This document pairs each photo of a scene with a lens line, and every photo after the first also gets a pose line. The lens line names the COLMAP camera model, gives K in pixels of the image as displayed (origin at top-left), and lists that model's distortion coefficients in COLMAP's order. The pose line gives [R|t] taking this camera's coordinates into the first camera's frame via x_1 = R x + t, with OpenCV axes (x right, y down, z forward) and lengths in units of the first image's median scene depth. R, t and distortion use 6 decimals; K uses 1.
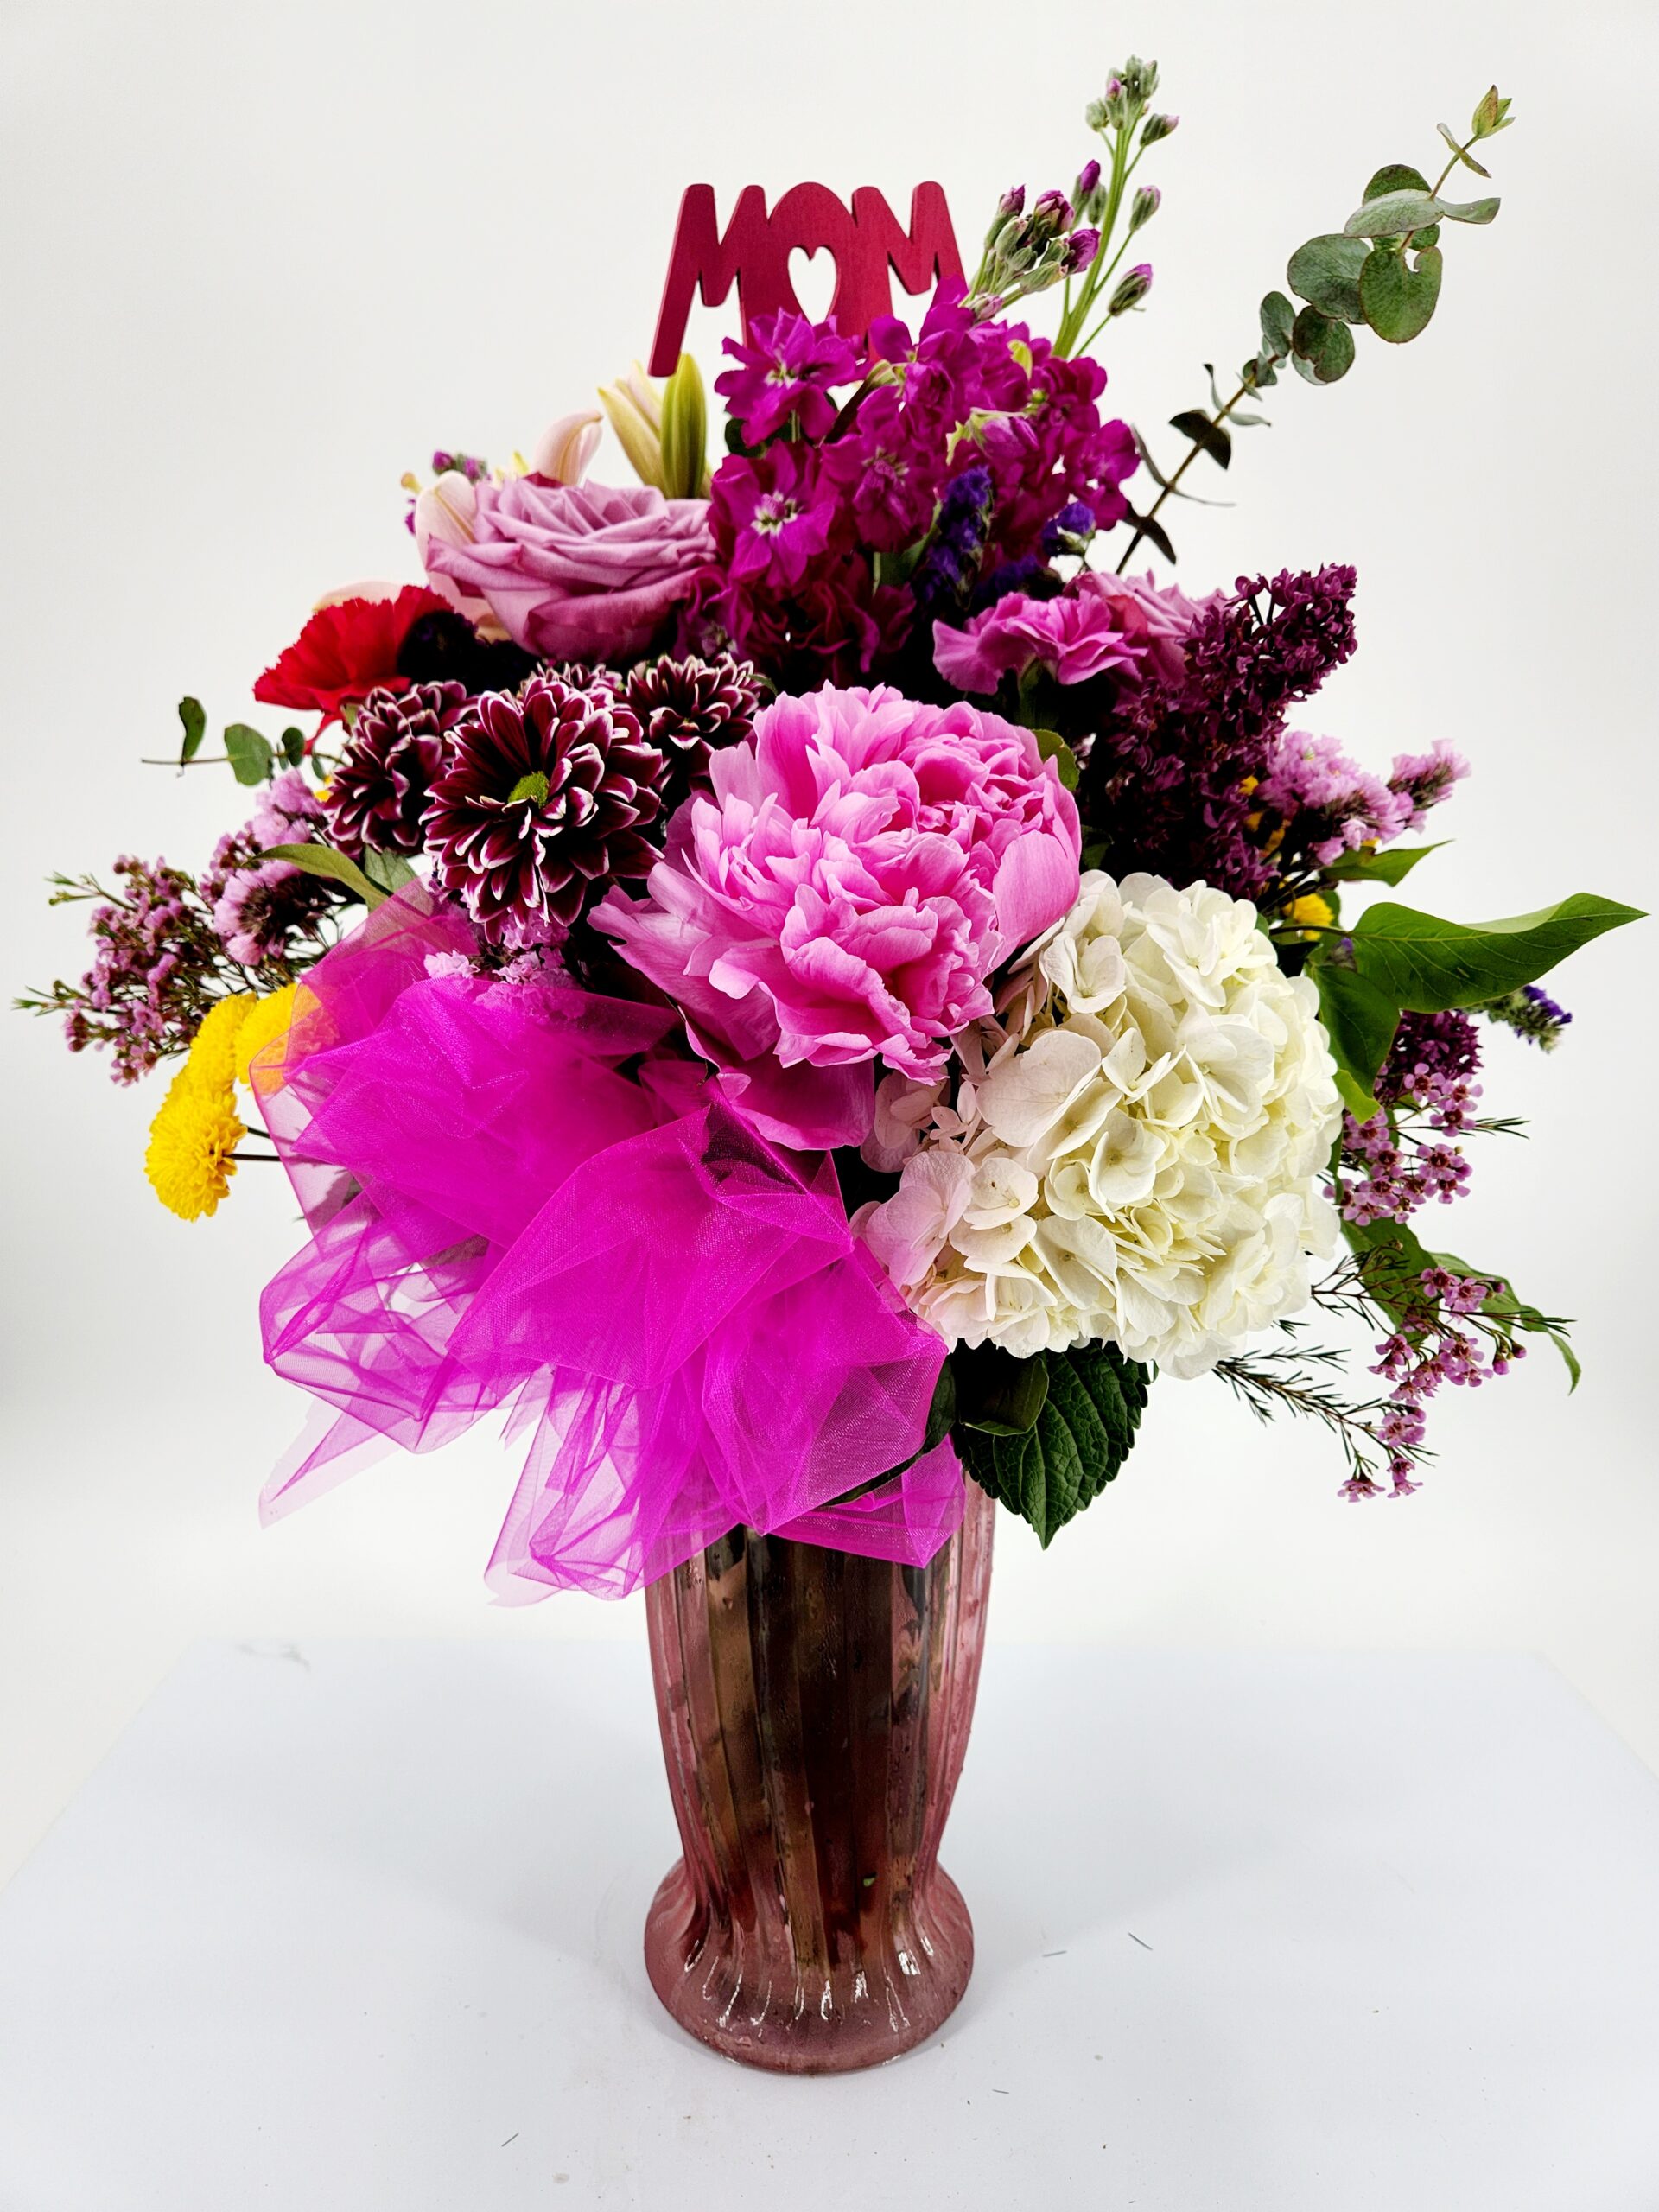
lens RADIAL K [[1500.0, 0, 824.9], [0, 1500.0, 1110.4], [0, 0, 1]] dist [-0.008623, -0.002569]
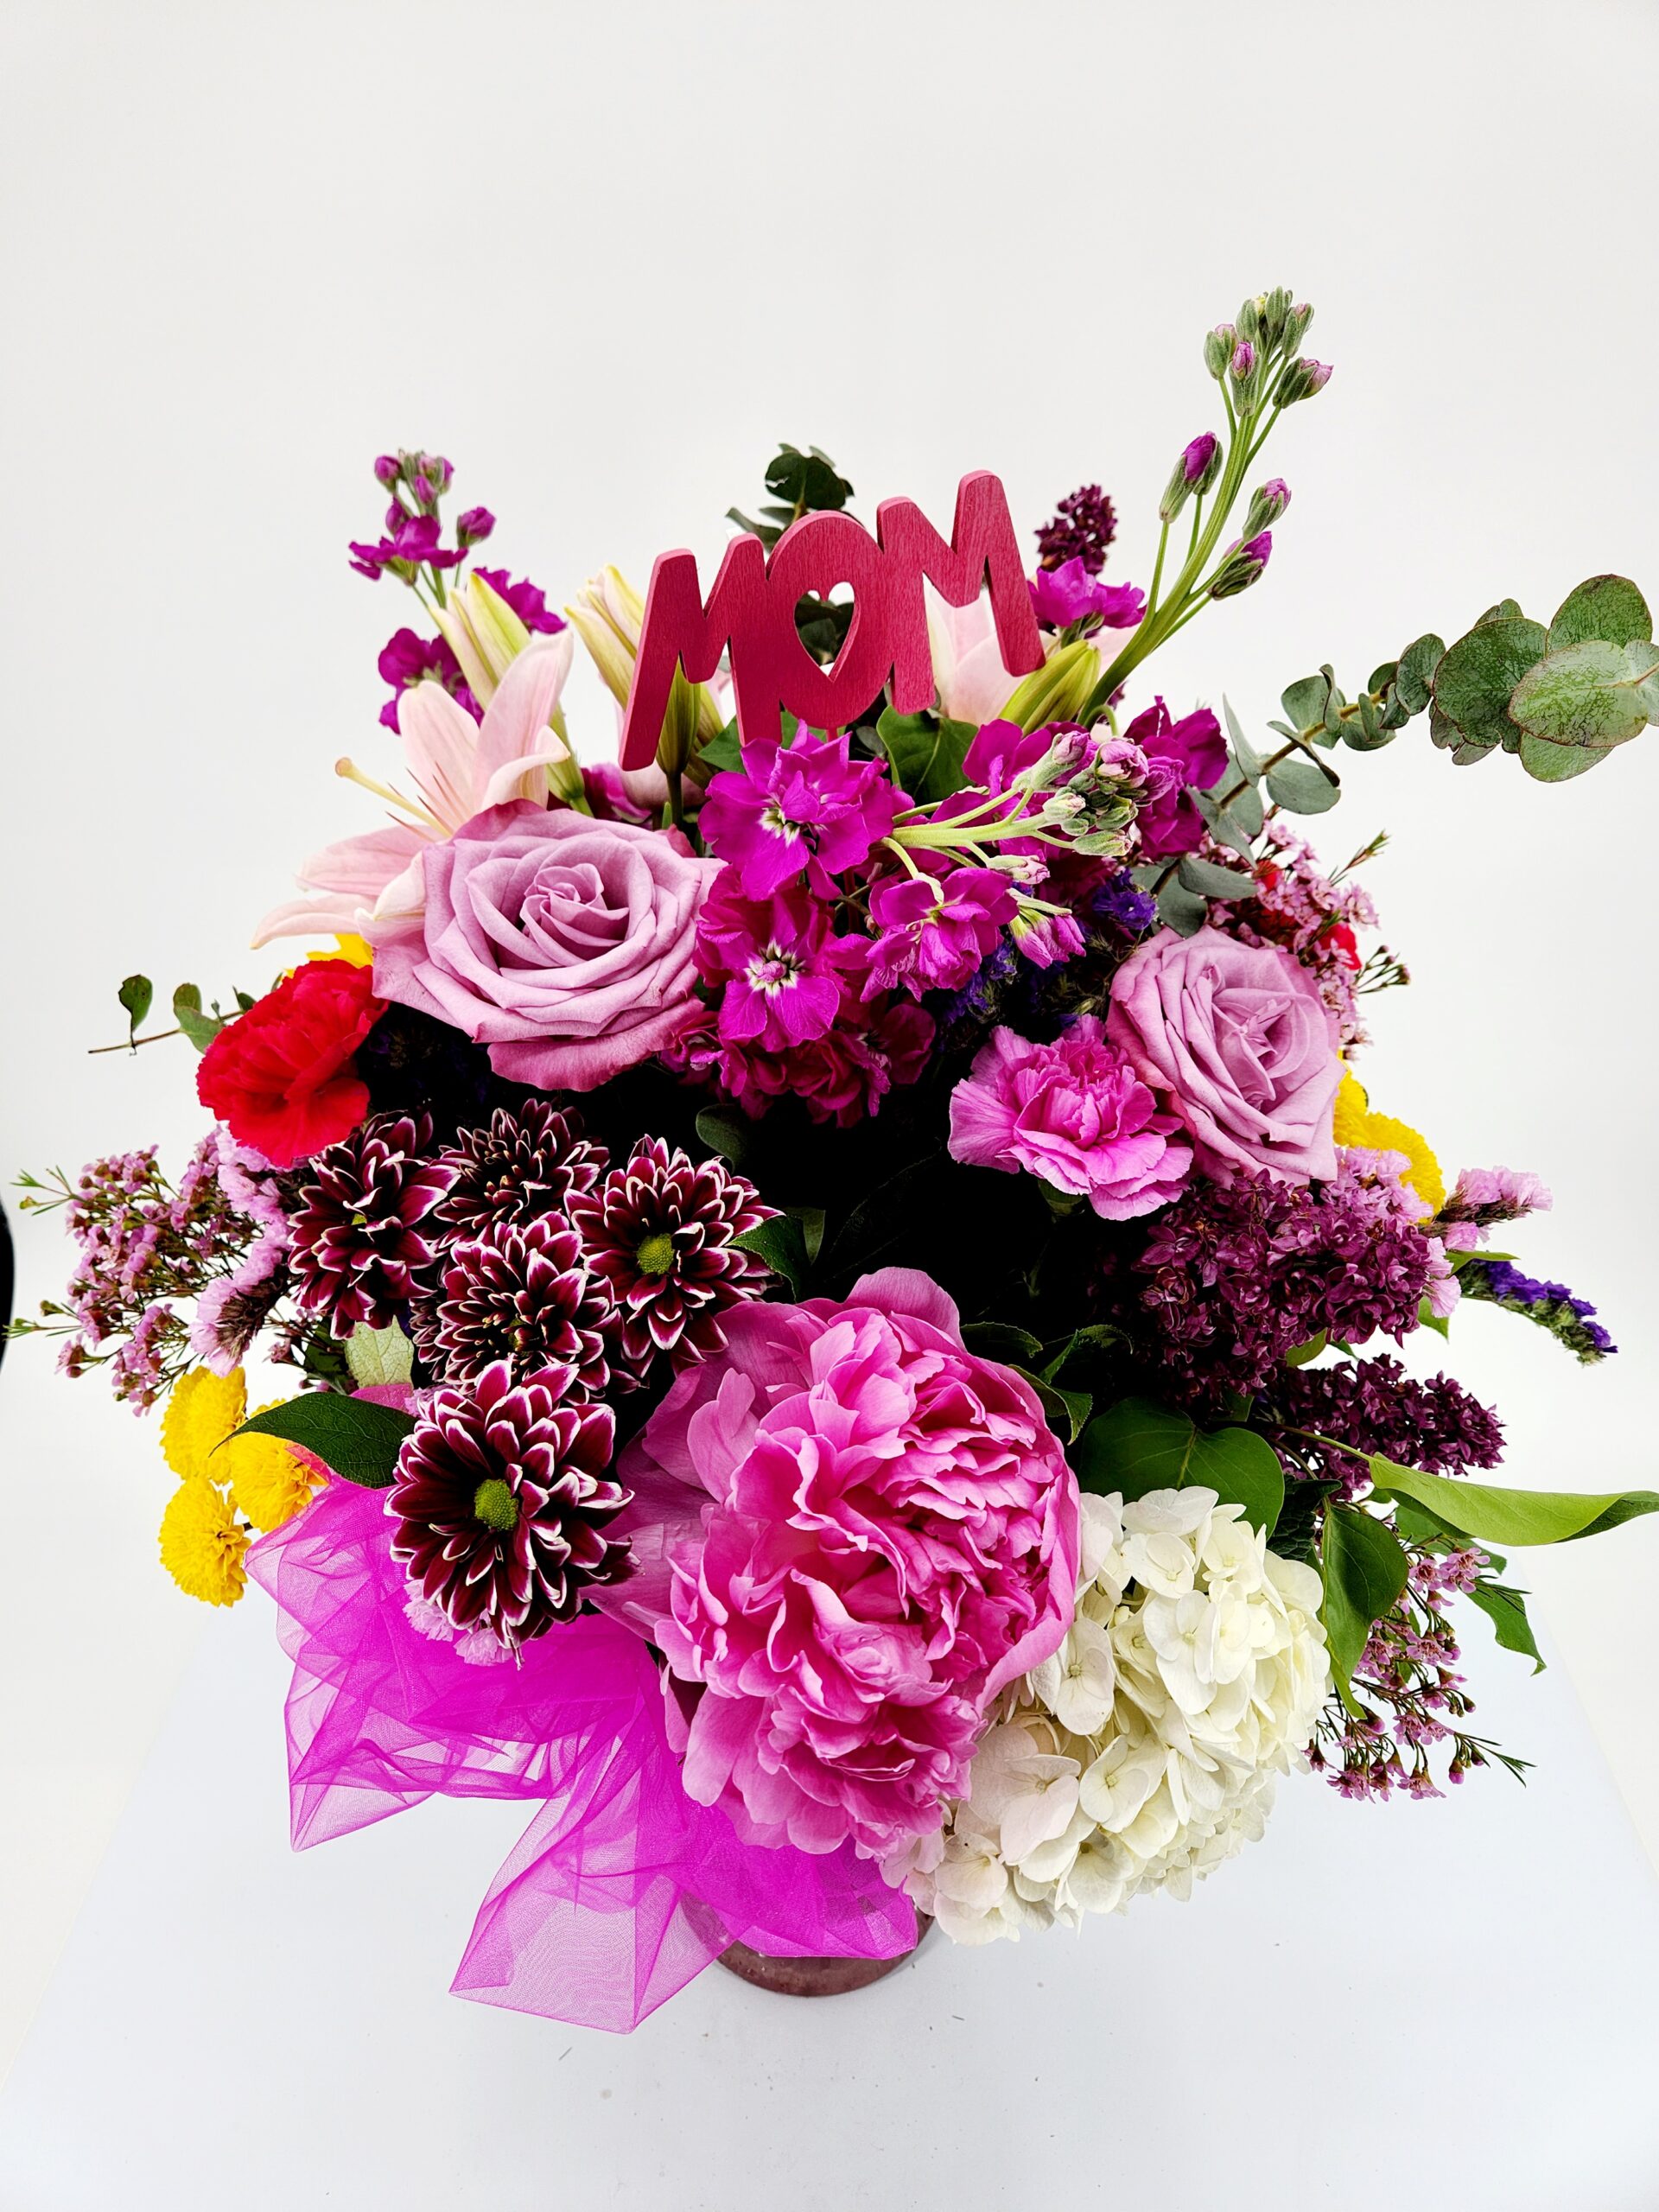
lens RADIAL K [[1500.0, 0, 824.9], [0, 1500.0, 1110.4], [0, 0, 1]] dist [-0.008623, -0.002569]
pose [[0.999051, 0.031078, -0.030504, 0.024627], [-0.017103, 0.924229, 0.381456, -0.641695], [0.040048, -0.380572, 0.923884, 0.186759]]
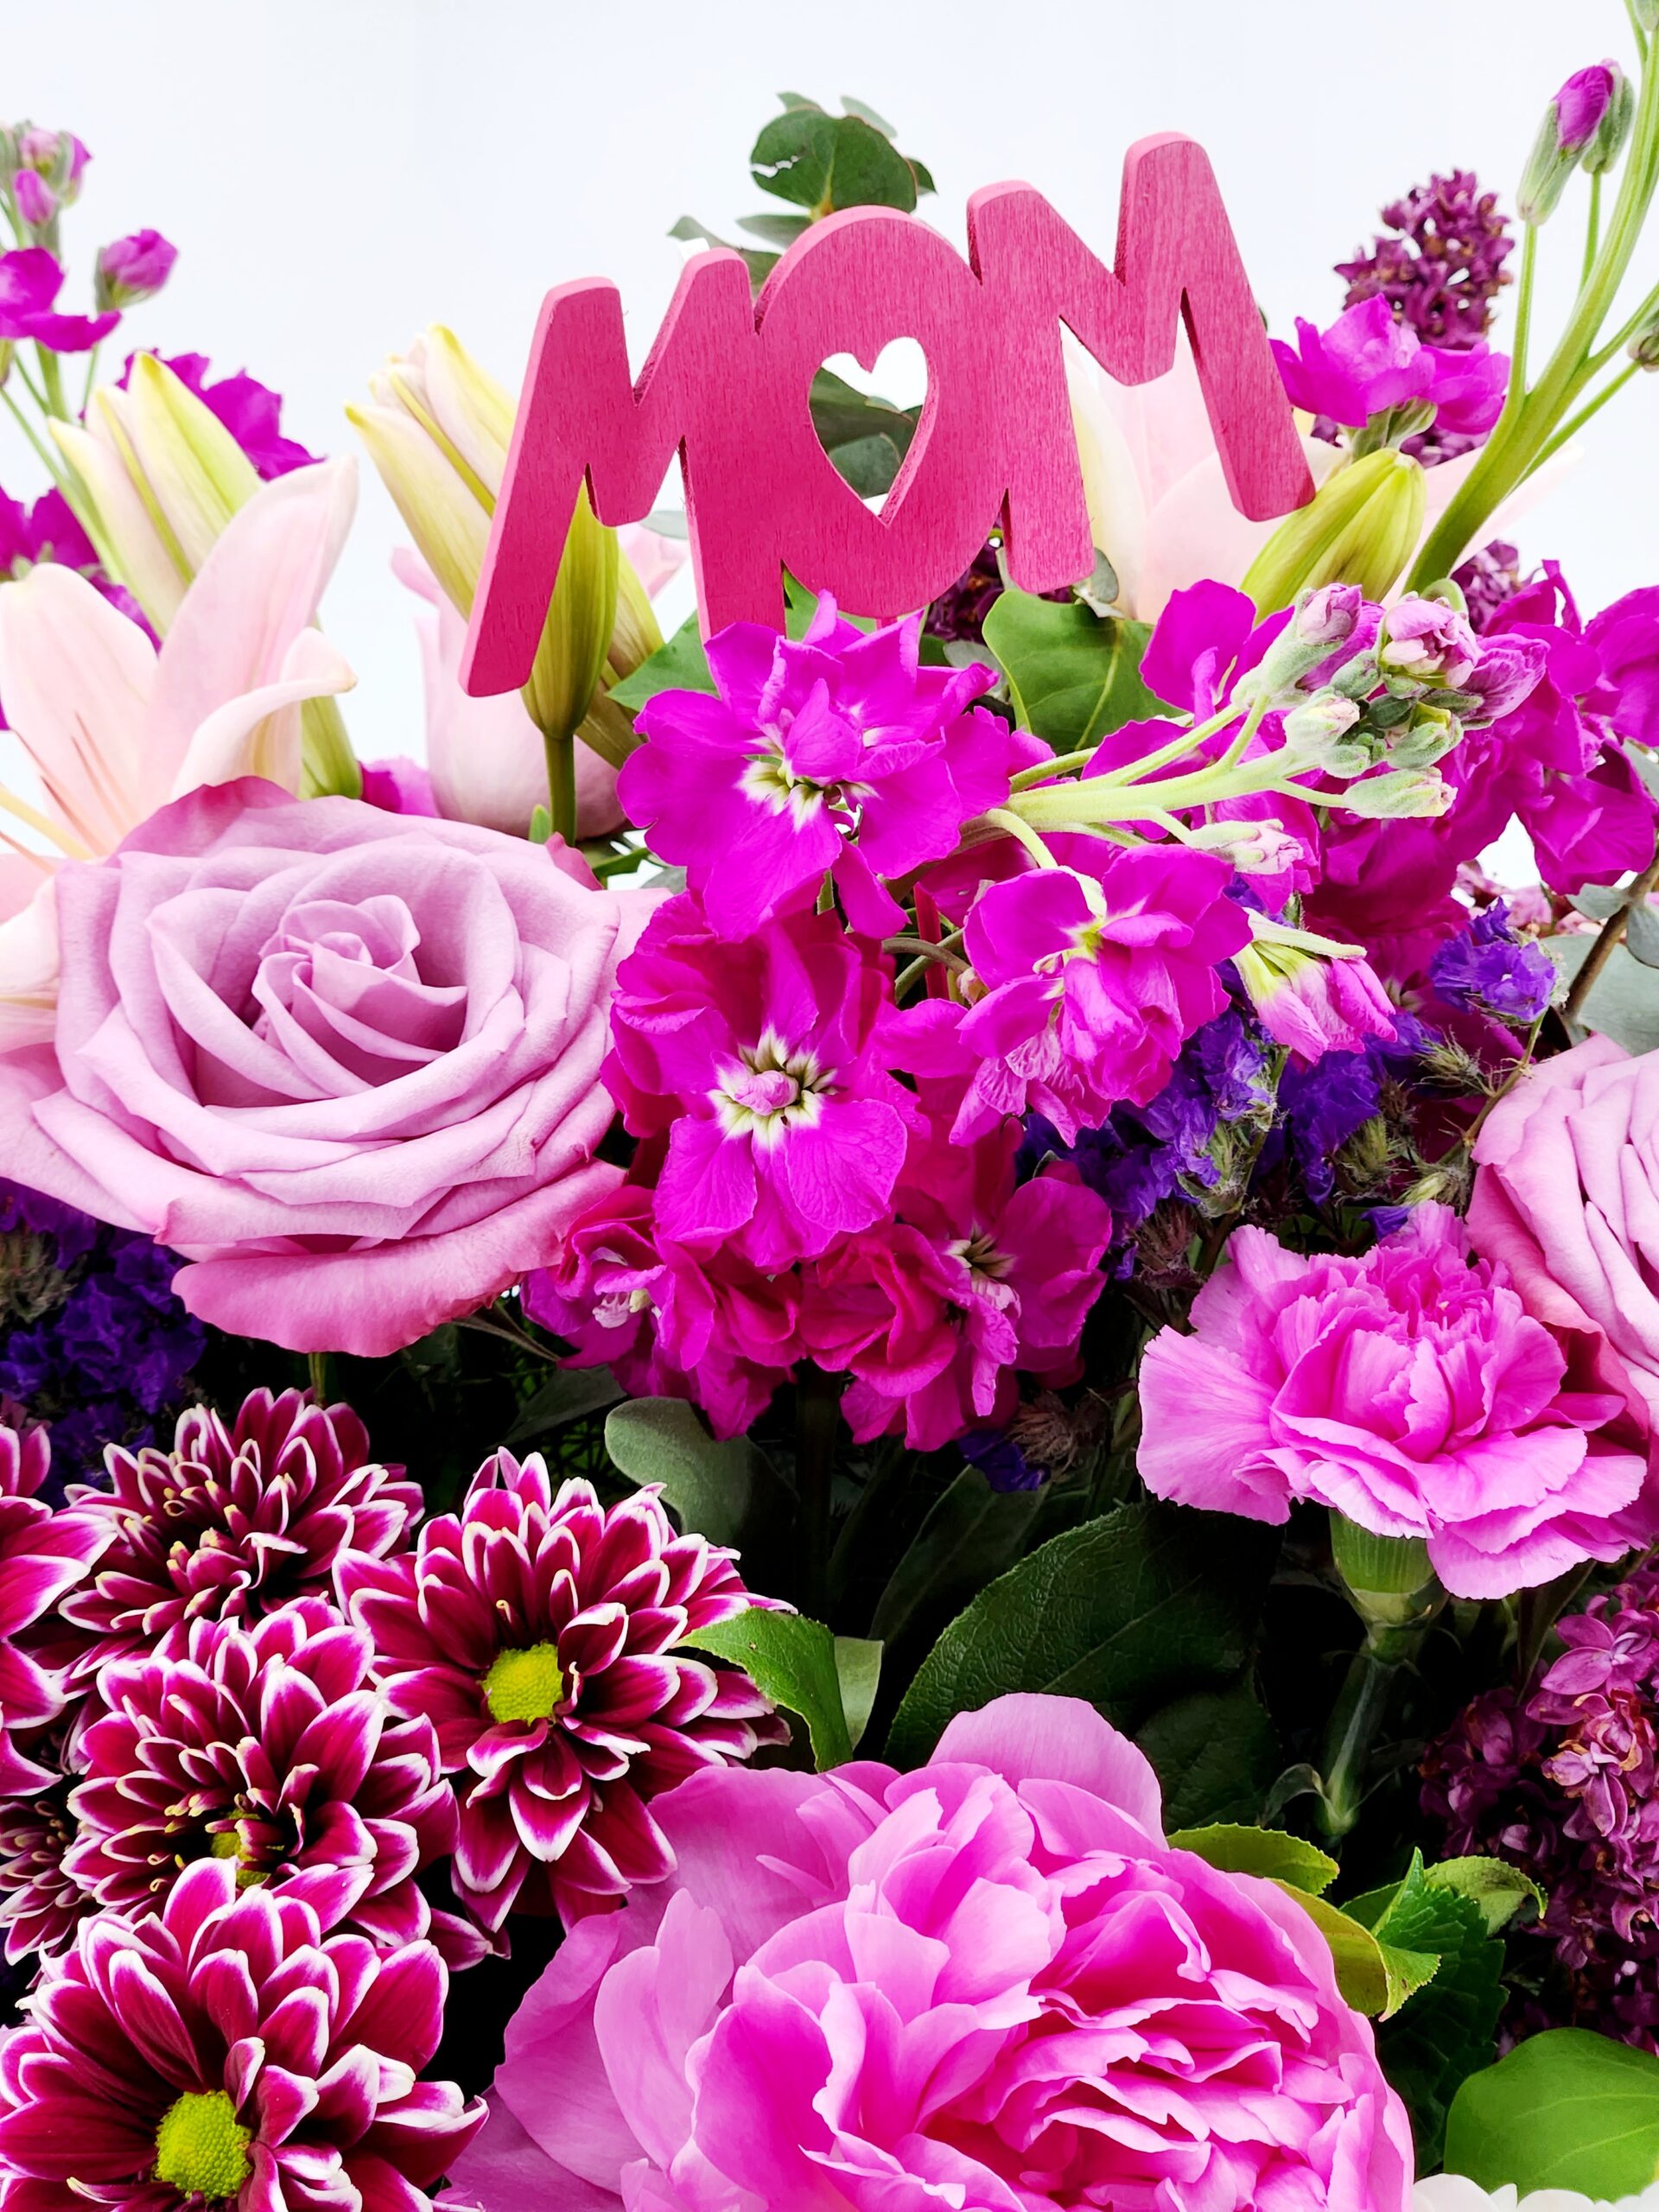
lens RADIAL K [[4372.1, 0, 789.0], [0, 4372.1, 1104.2], [0, 0, 1]] dist [-0.606659, 4.820242]
pose [[0.997804, 0.017042, -0.064009, 0.048979], [-0.003897, 0.979767, 0.200104, -0.627690], [0.066124, -0.199415, 0.977682, -0.168663]]
